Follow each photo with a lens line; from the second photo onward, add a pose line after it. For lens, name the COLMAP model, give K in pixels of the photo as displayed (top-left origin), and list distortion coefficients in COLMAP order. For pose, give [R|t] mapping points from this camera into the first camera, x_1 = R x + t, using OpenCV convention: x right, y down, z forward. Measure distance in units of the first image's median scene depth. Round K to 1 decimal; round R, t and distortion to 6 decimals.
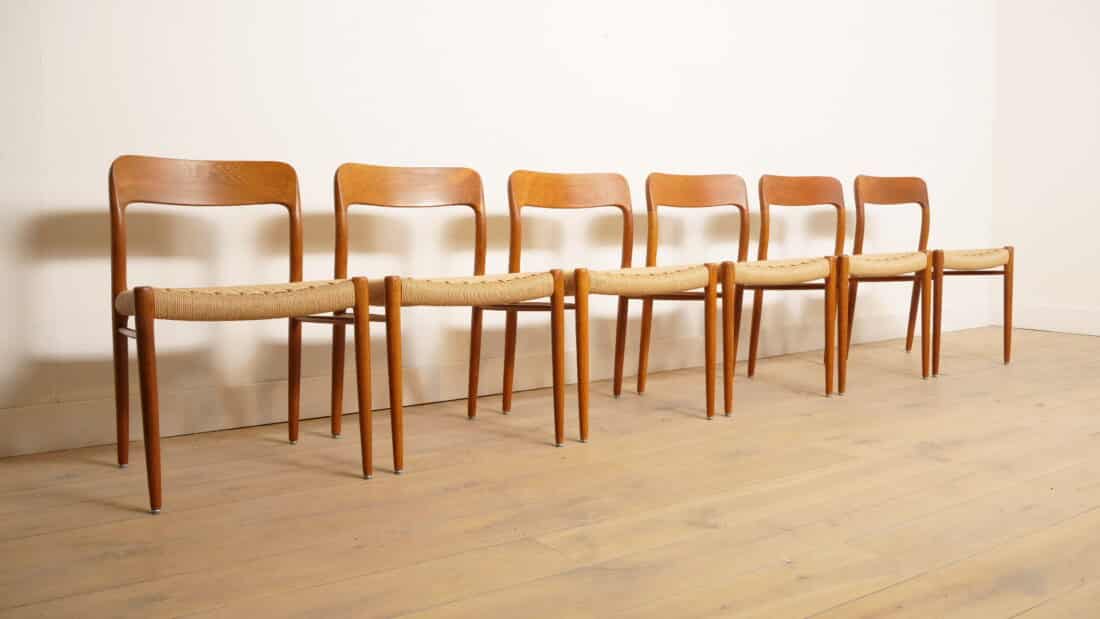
lens RADIAL K [[999.9, 0, 538.0], [0, 999.9, 298.9], [0, 0, 1]] dist [0.004013, 0.000000]
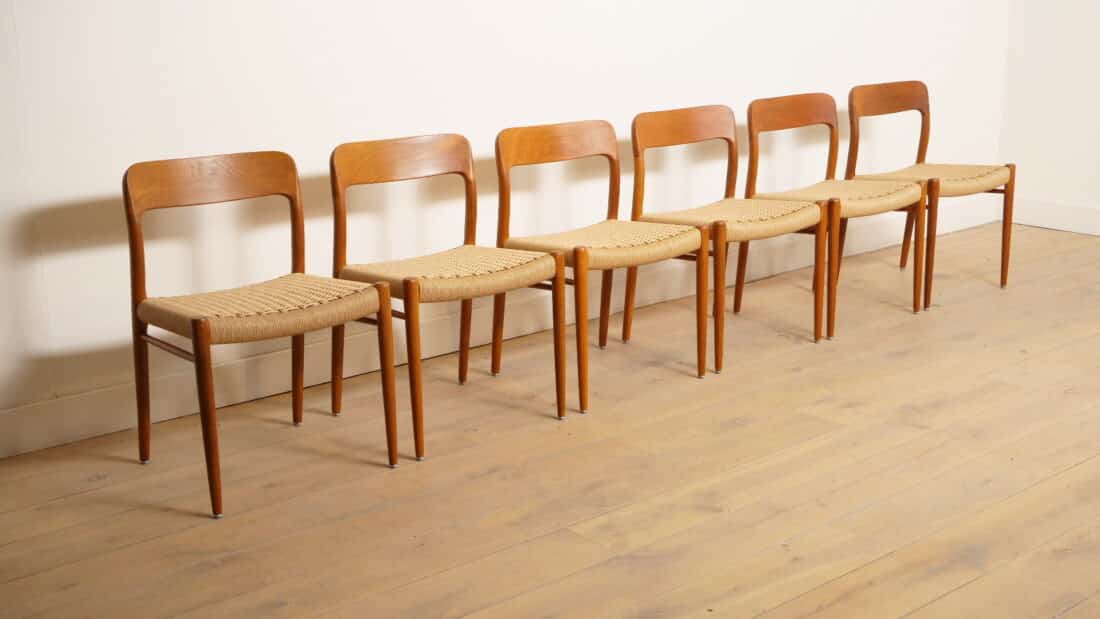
lens RADIAL K [[1401.7, 0, 553.5], [0, 1401.7, 303.3], [0, 0, 1]] dist [0.119292, 0.000000]
pose [[0.994955, -0.028050, 0.096321, -0.125061], [0.012623, 0.987489, 0.157184, -0.202107], [-0.099525, -0.155175, 0.982861, -0.412168]]
